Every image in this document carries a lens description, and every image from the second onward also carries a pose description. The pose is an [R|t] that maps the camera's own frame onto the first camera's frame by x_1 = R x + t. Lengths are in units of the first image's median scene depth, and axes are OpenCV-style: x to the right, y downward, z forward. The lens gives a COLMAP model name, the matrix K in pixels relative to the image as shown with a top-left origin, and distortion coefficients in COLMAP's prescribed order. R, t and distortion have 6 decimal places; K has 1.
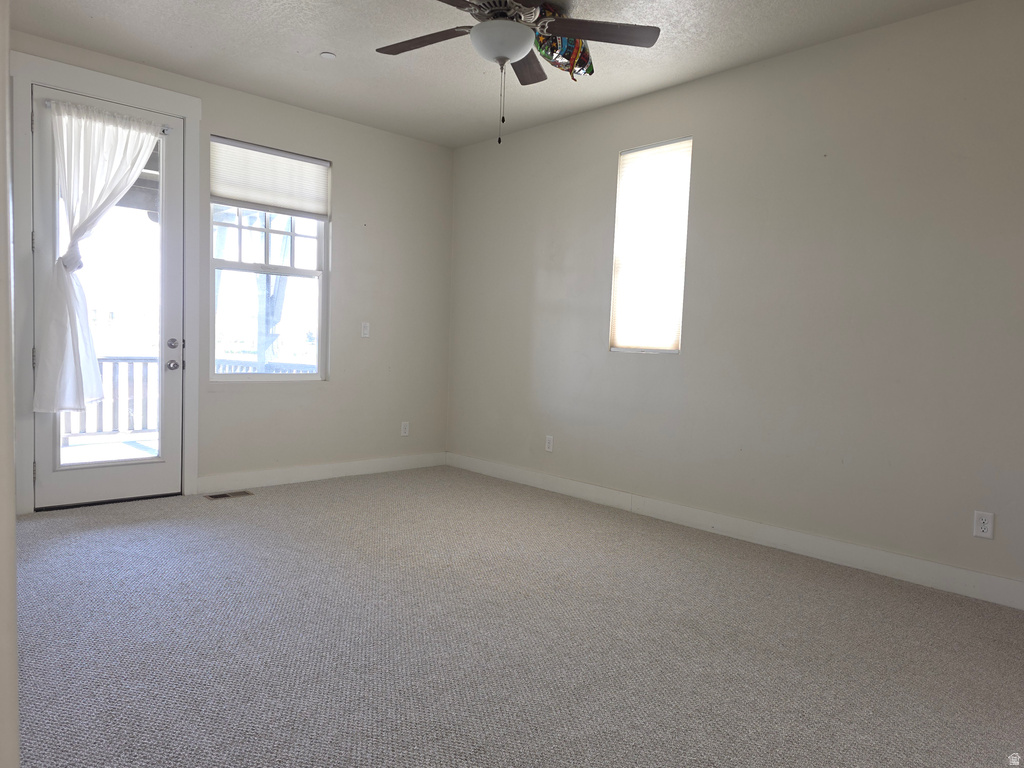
lens RADIAL K [[711.3, 0, 526.9], [0, 711.3, 396.3], [0, 0, 1]] dist [0.055685, -0.057387]
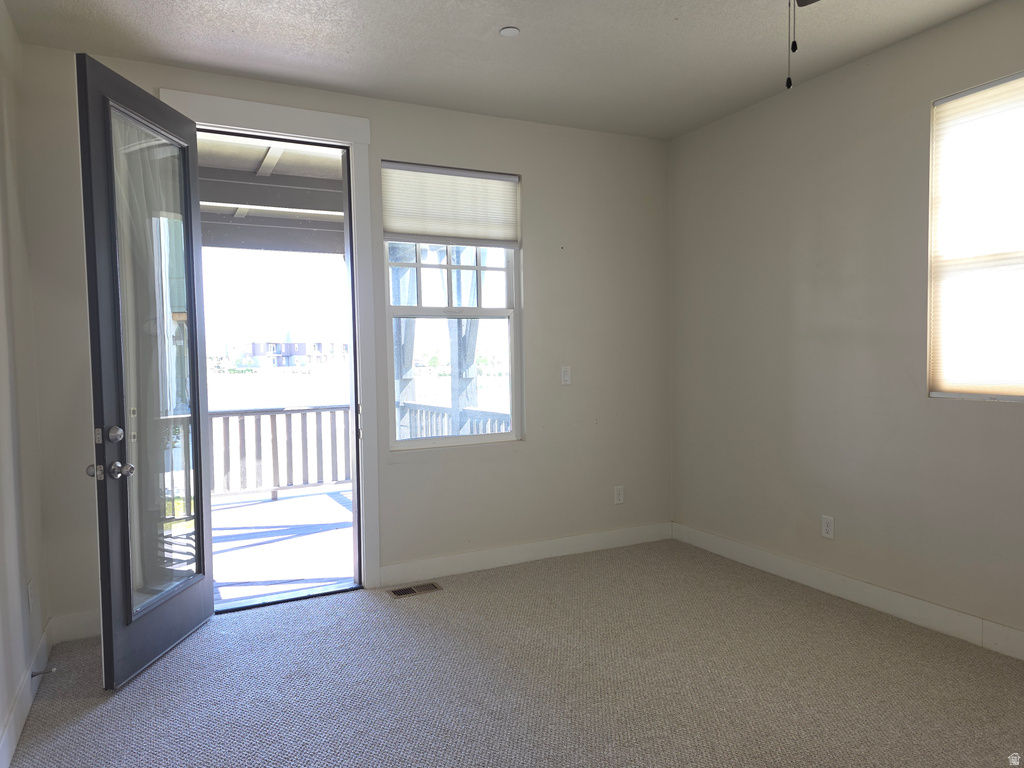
lens RADIAL K [[711.3, 0, 514.7], [0, 711.3, 386.2], [0, 0, 1]] dist [0.055685, -0.057387]
pose [[0.956628, -0.043111, -0.288105, -0.054076], [0.033800, 0.998735, -0.037217, -0.056849], [0.289345, 0.025865, 0.956875, 0.224444]]
